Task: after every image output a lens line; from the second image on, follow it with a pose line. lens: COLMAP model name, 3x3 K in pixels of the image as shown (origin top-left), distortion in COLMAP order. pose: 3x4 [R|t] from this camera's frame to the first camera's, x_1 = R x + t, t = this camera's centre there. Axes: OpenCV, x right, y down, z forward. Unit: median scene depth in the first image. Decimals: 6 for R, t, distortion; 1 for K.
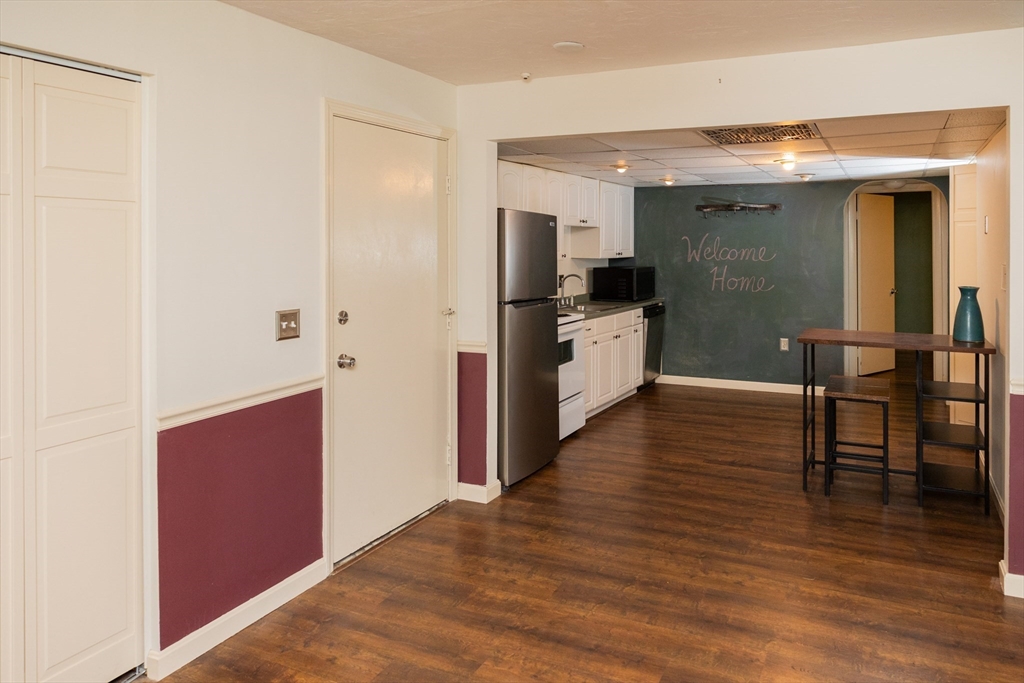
lens RADIAL K [[701.1, 0, 539.6], [0, 701.1, 256.1], [0, 0, 1]] dist [0.005131, -0.001244]
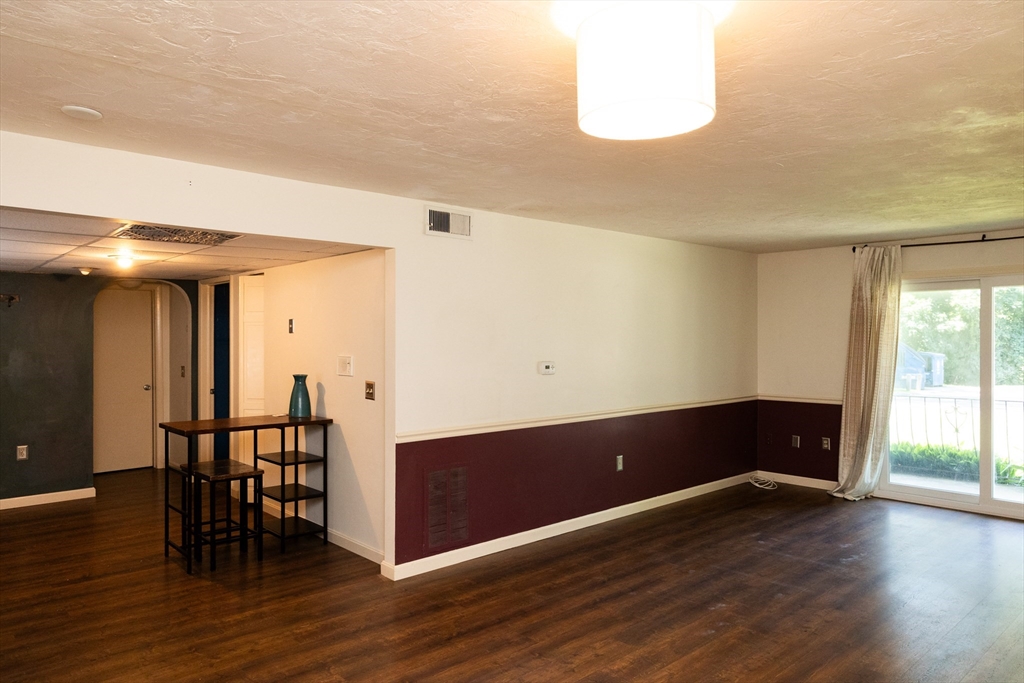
lens RADIAL K [[701.1, 0, 510.3], [0, 701.1, 348.3], [0, 0, 1]] dist [0.005131, -0.001244]
pose [[0.389265, -0.011582, 0.921053, -0.530456], [0.013083, 0.999890, 0.007044, -0.010407], [-0.921033, 0.009308, 0.389374, 0.181217]]
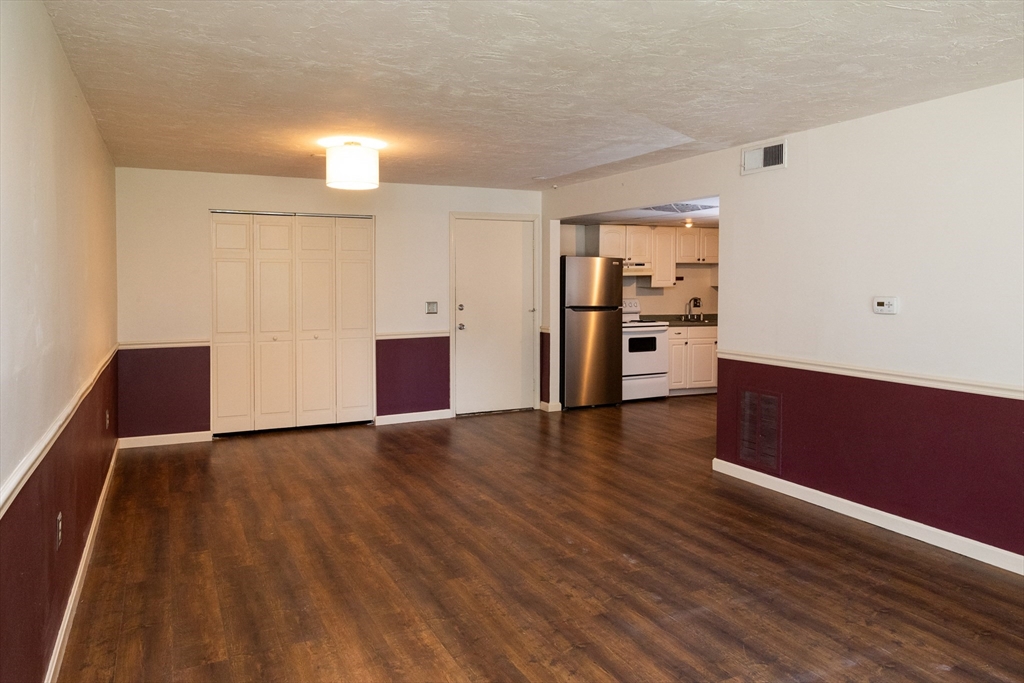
lens RADIAL K [[701.1, 0, 504.0], [0, 701.1, 331.0], [0, 0, 1]] dist [0.005131, -0.001244]
pose [[0.763252, 0.047067, -0.644384, 1.277250], [-0.011351, 0.998166, 0.059462, 0.026040], [0.646001, -0.038070, 0.762386, -0.637813]]
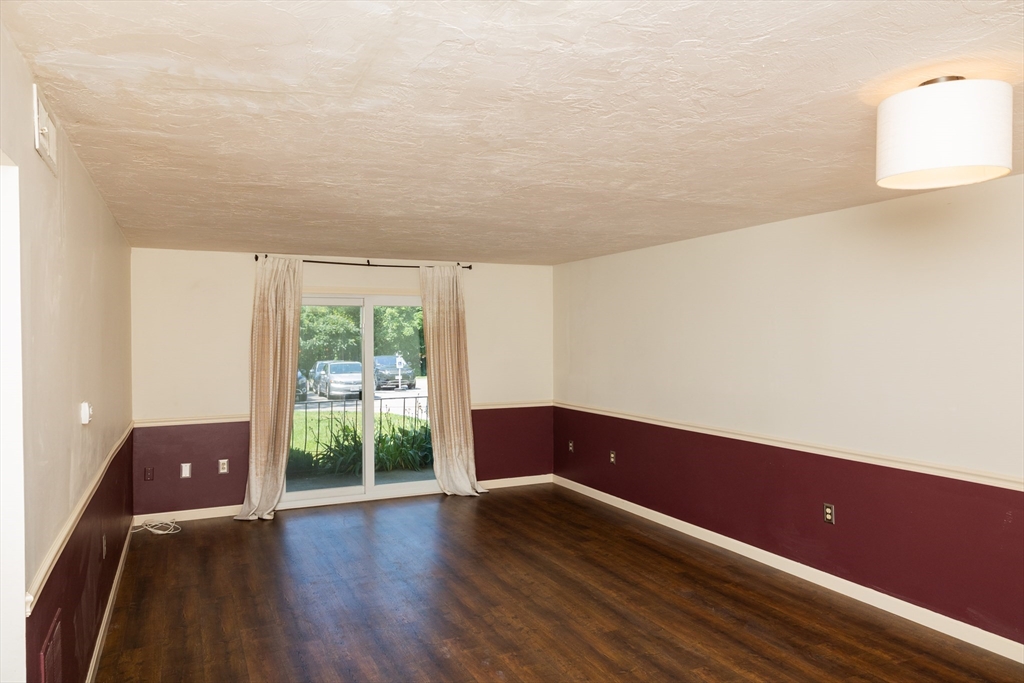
lens RADIAL K [[701.1, 0, 520.7], [0, 701.1, 338.9], [0, 0, 1]] dist [0.005131, -0.001244]
pose [[-0.764490, 0.006785, 0.644600, -0.079697], [0.017182, 0.999804, 0.009855, -0.051292], [-0.644406, 0.018610, -0.764457, 1.089062]]
